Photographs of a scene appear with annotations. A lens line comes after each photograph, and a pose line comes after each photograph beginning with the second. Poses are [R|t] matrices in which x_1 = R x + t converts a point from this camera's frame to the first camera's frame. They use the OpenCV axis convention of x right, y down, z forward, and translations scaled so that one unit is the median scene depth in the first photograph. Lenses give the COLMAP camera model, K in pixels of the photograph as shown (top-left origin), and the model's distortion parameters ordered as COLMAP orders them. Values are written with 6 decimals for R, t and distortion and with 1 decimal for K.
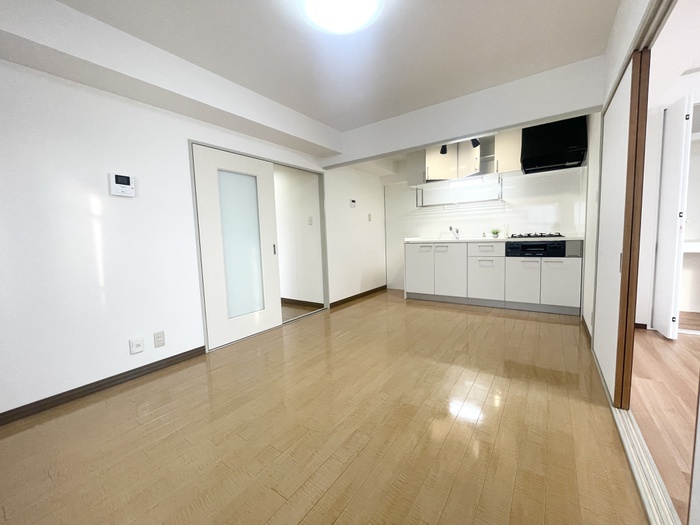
lens RADIAL K [[280.2, 0, 350.0], [0, 280.2, 262.5], [0, 0, 1]] dist [-0.004469, -0.000104]
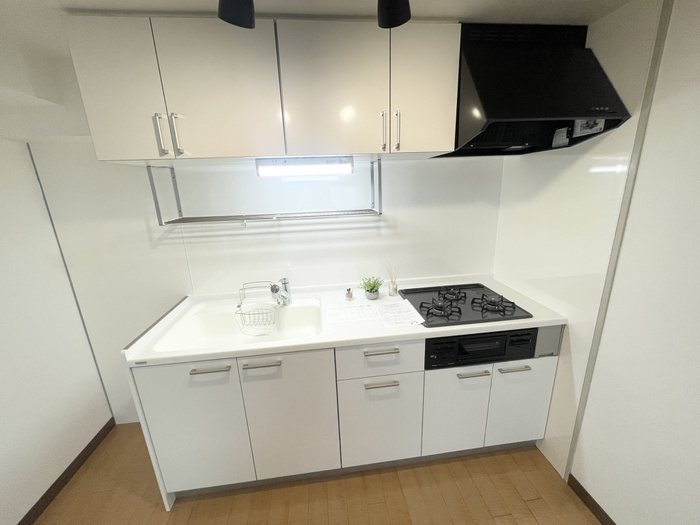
lens RADIAL K [[280.2, 0, 350.0], [0, 280.2, 262.5], [0, 0, 1]] dist [-0.004469, -0.000104]
pose [[0.744659, -0.158644, 0.648317, 0.232784], [0.071761, 0.984741, 0.158542, -0.242105], [-0.663576, -0.071536, 0.744681, 0.768375]]
